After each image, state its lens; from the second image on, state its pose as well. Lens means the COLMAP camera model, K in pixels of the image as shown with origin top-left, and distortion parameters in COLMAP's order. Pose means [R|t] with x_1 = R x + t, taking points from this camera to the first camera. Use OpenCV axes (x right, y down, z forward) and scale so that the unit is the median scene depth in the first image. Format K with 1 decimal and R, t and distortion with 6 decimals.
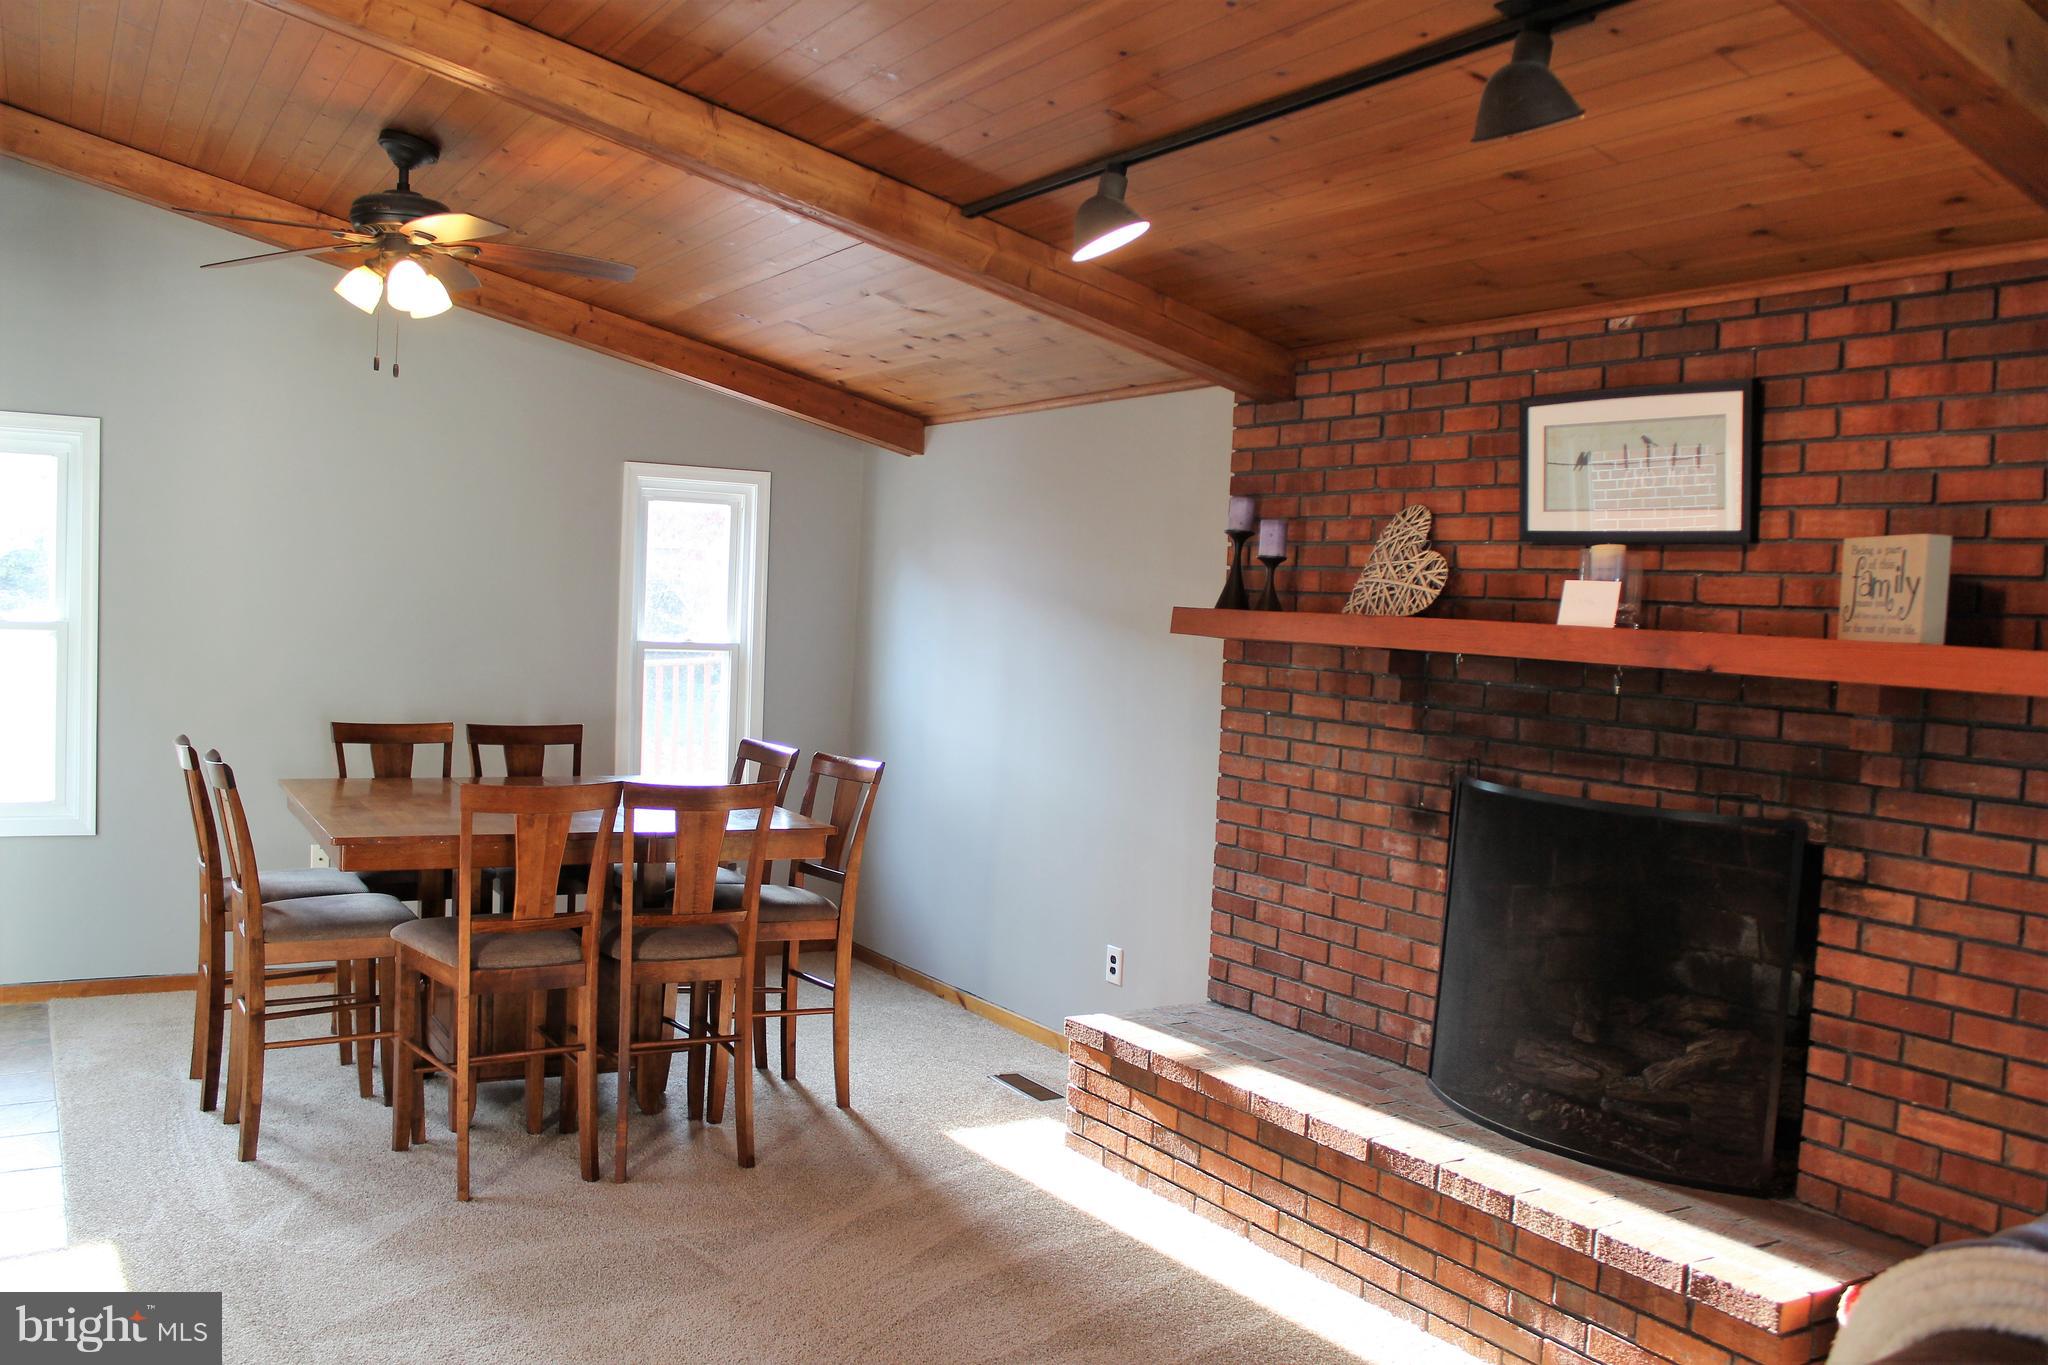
lens RADIAL K [[1698.7, 0, 1040.2], [0, 1698.7, 698.0], [0, 0, 1]] dist [-0.165455, 0.156090]
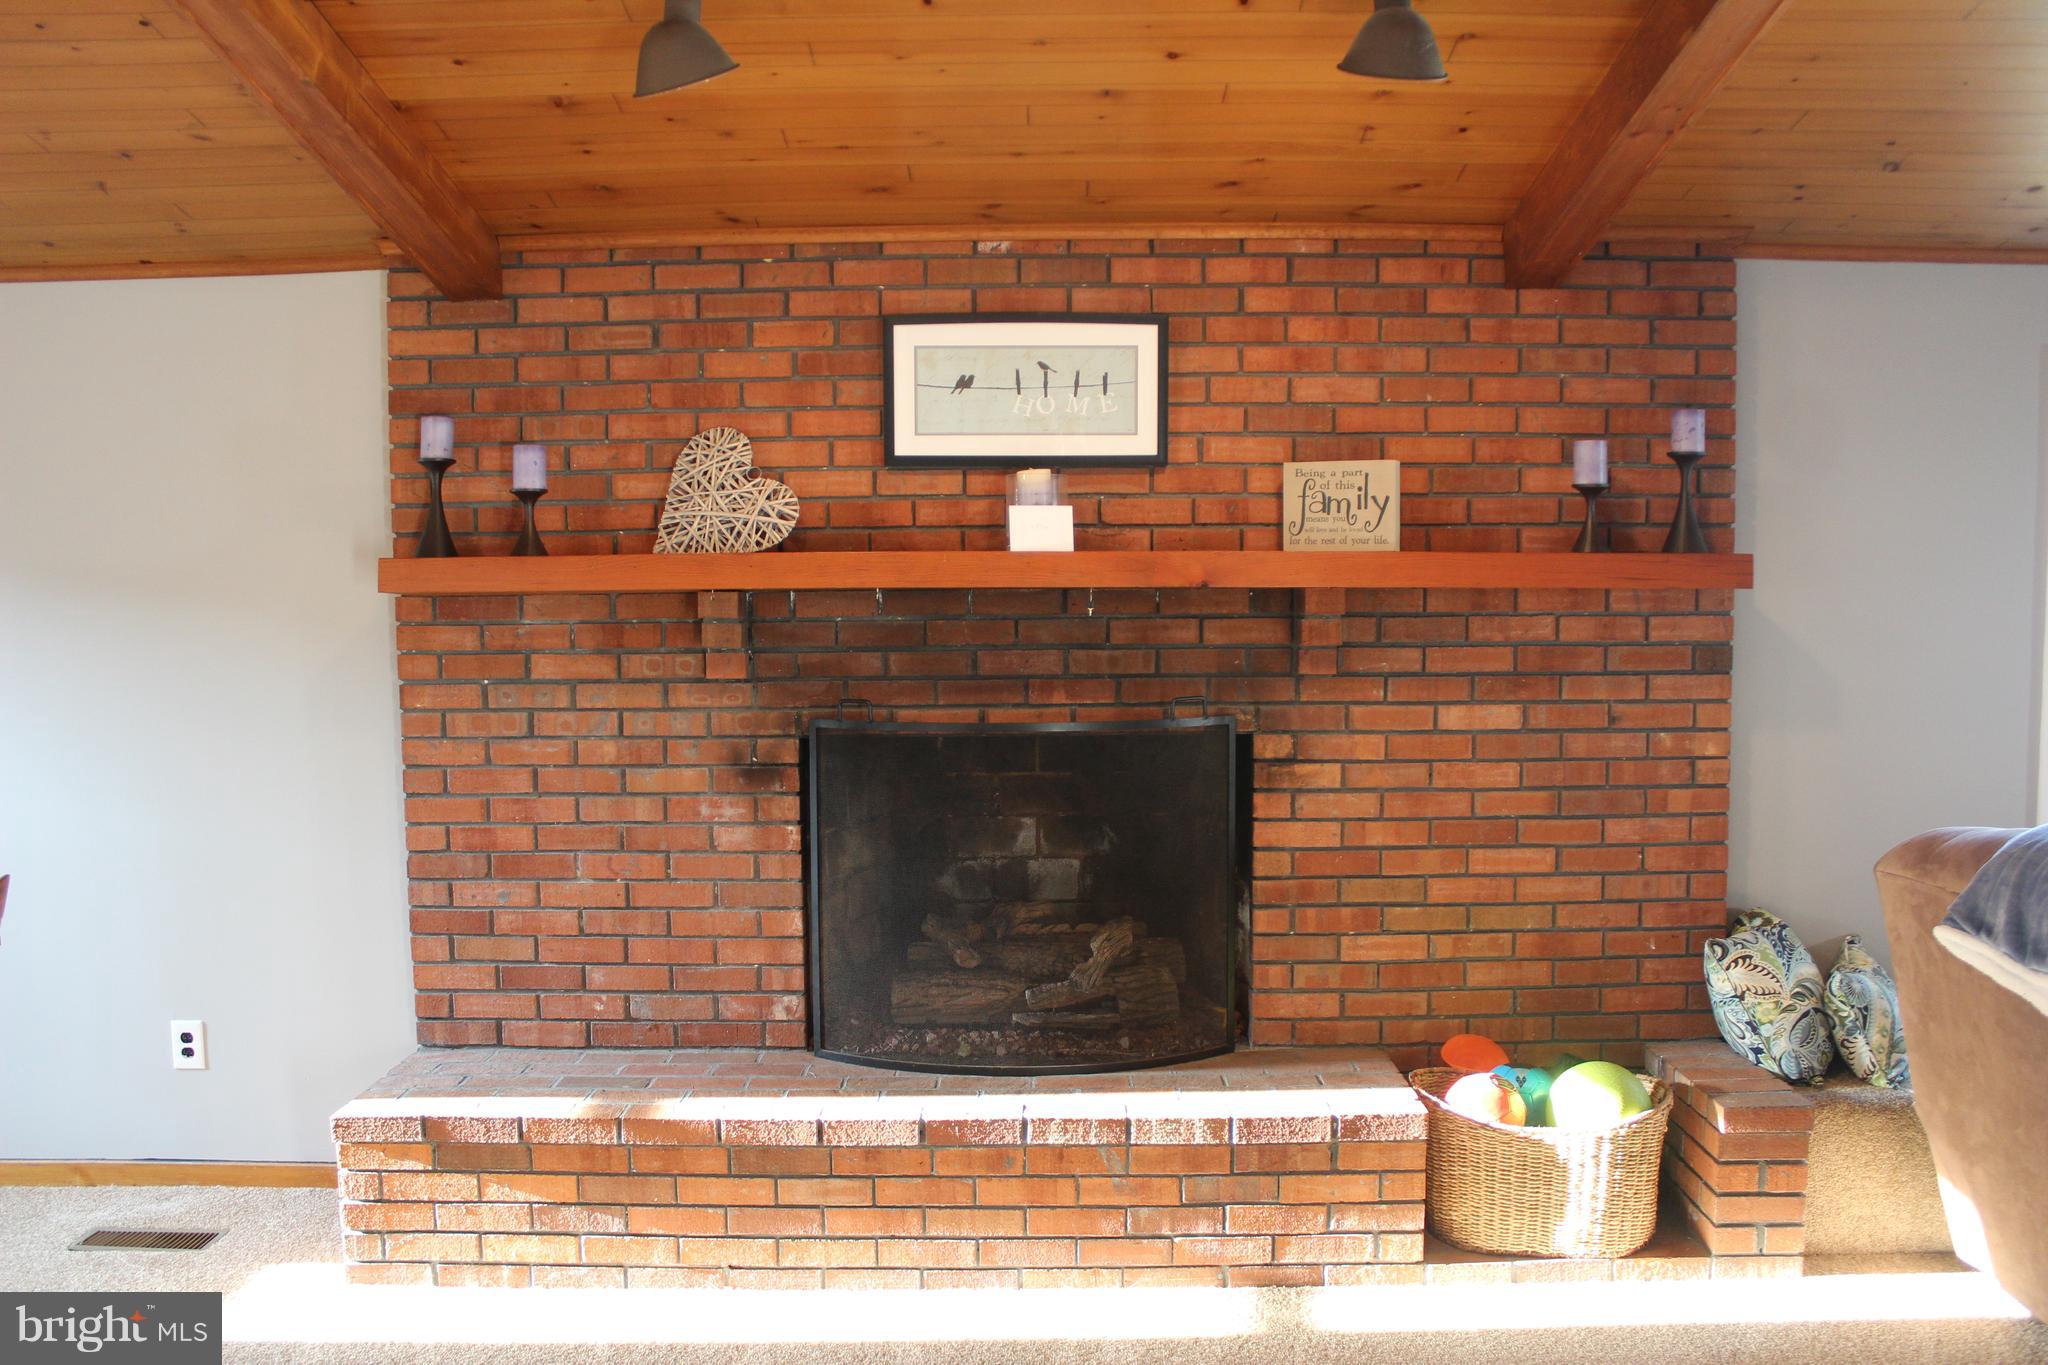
lens RADIAL K [[1698.7, 0, 1040.2], [0, 1698.7, 698.0], [0, 0, 1]] dist [-0.165455, 0.156090]
pose [[0.537224, -0.116428, 0.835365, -0.470432], [0.077471, 0.993051, 0.088584, -0.040462], [-0.839874, 0.017128, 0.542511, 0.398746]]
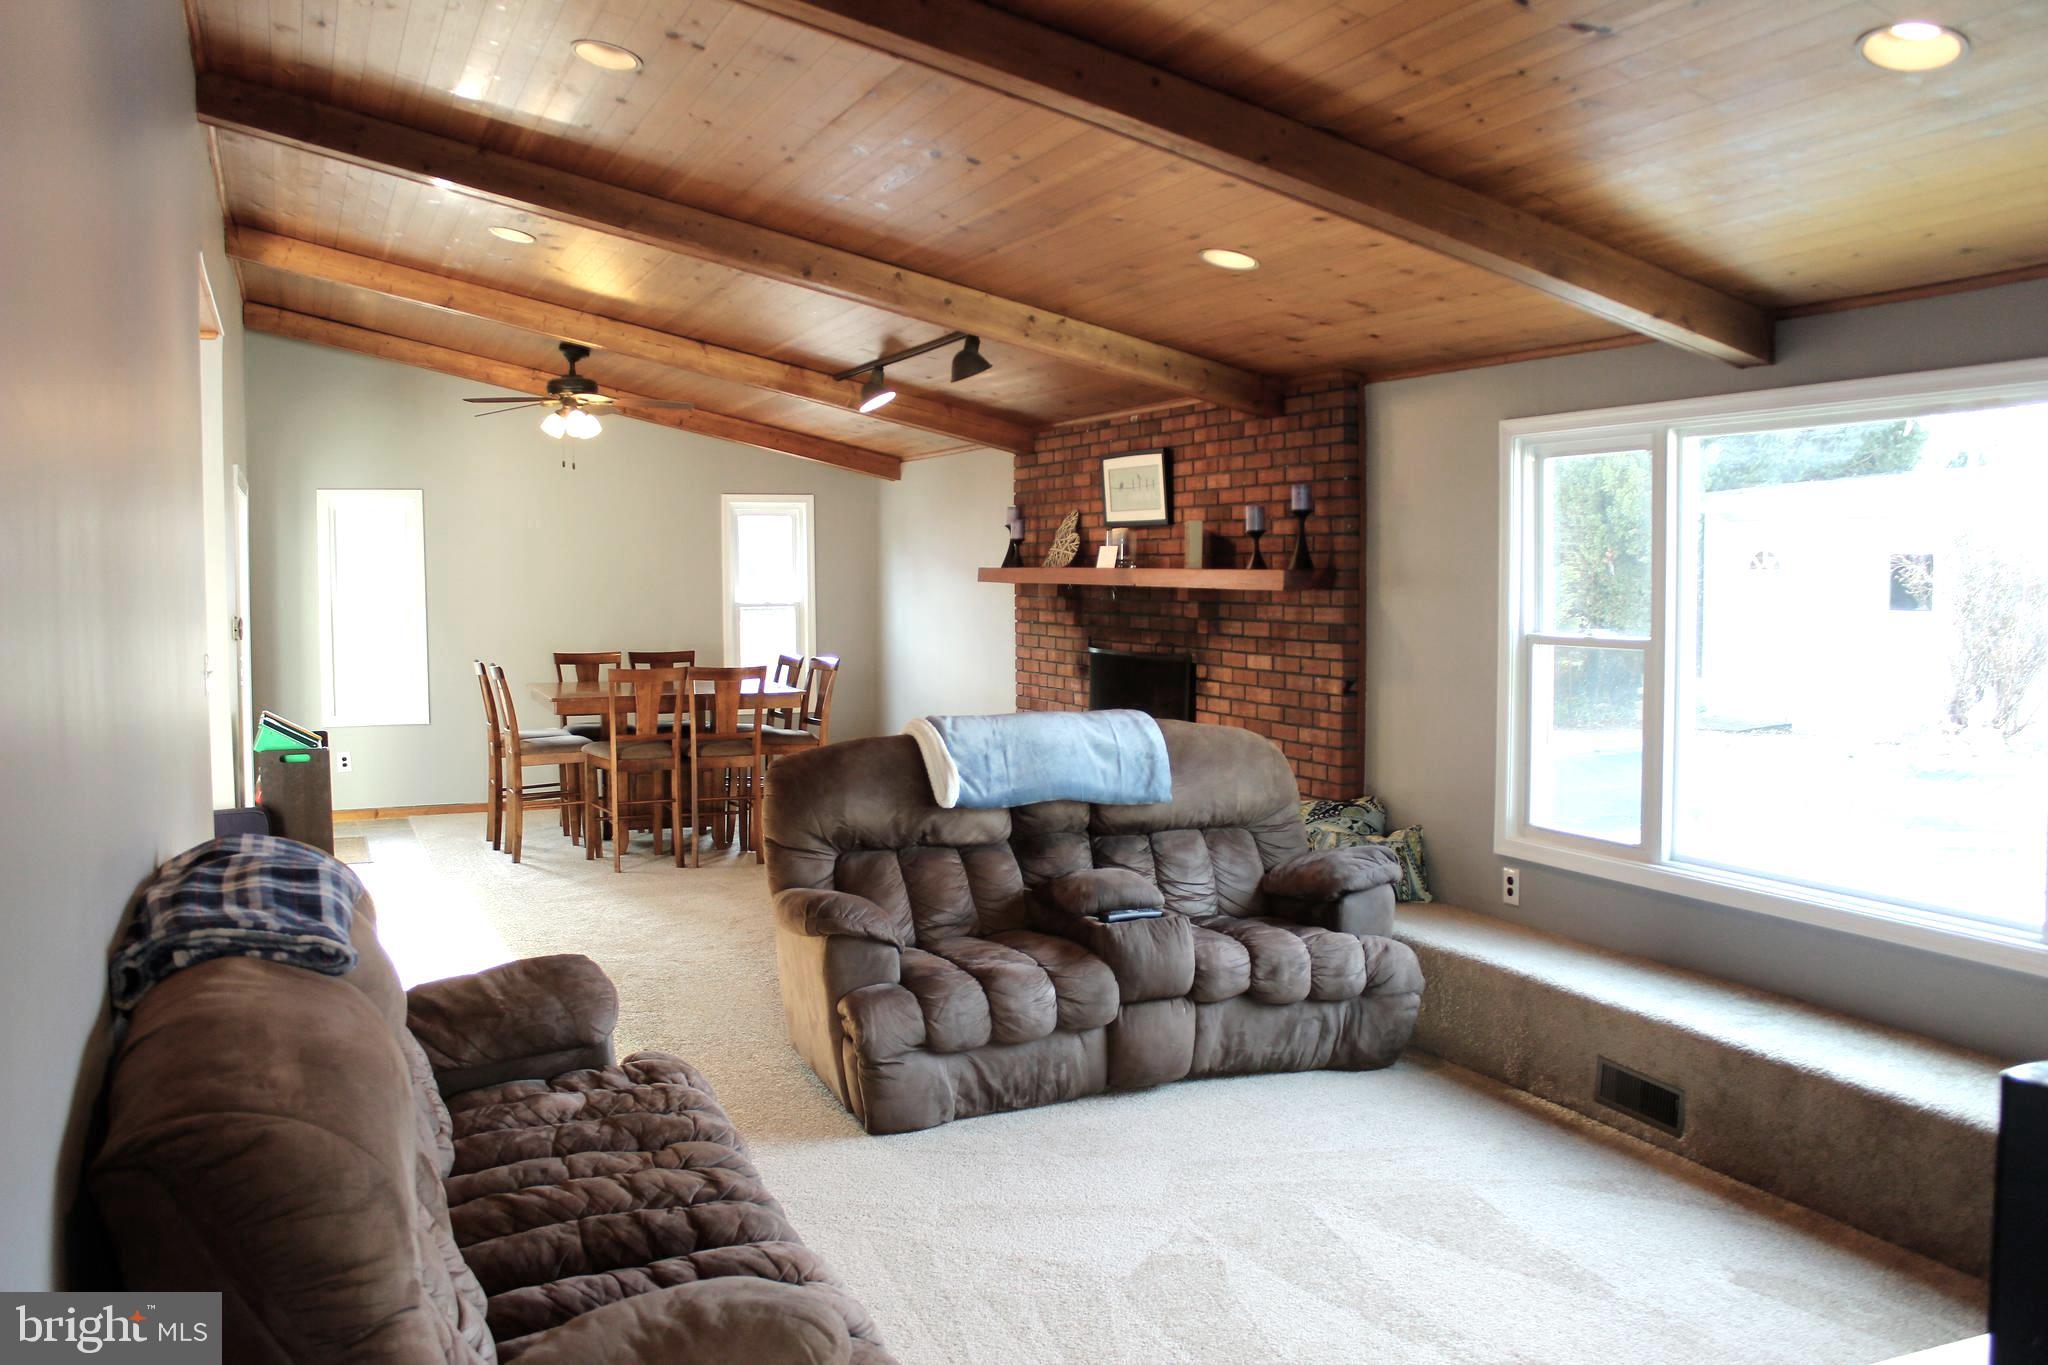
lens RADIAL K [[1698.7, 0, 1040.2], [0, 1698.7, 698.0], [0, 0, 1]] dist [-0.165455, 0.156090]
pose [[0.989816, -0.035545, -0.137844, 0.471630], [0.038052, 0.999154, 0.015597, 0.075019], [0.137173, -0.020684, 0.990331, -1.002165]]
